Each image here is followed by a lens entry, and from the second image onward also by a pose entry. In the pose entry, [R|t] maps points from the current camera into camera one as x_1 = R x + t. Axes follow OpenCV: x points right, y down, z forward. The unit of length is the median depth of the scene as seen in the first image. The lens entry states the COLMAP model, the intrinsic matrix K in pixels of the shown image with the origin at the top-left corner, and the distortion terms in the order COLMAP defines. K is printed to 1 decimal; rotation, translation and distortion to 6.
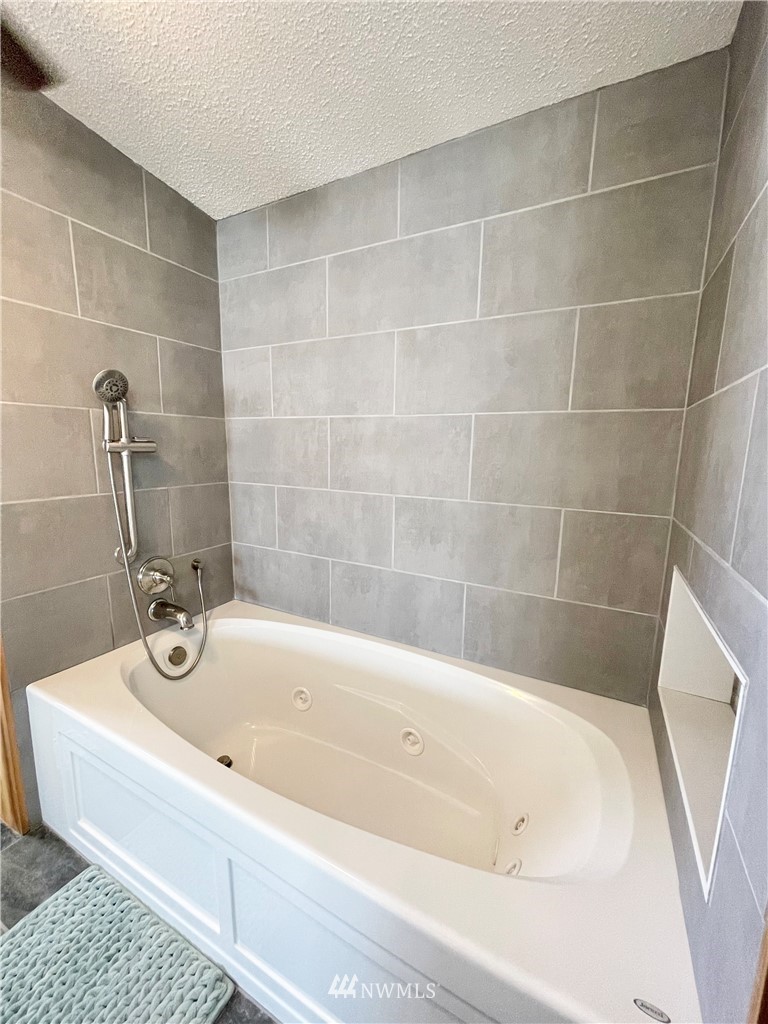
lens RADIAL K [[414.1, 0, 383.8], [0, 414.1, 514.8], [0, 0, 1]] dist [-0.003486, 0.000507]
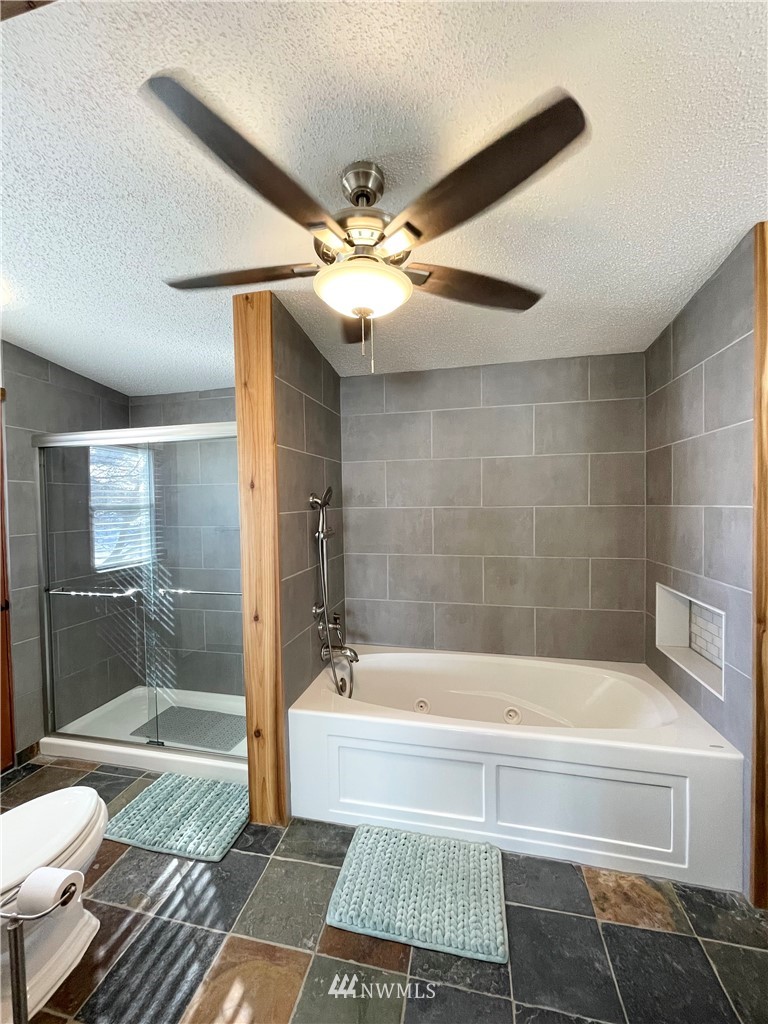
lens RADIAL K [[414.1, 0, 381.5], [0, 414.1, 513.6], [0, 0, 1]] dist [-0.003486, 0.000507]
pose [[0.963870, -0.037270, 0.263754, -0.751491], [0.072306, 0.989594, -0.124400, -0.038569], [-0.256373, 0.138976, 0.956535, -0.433589]]
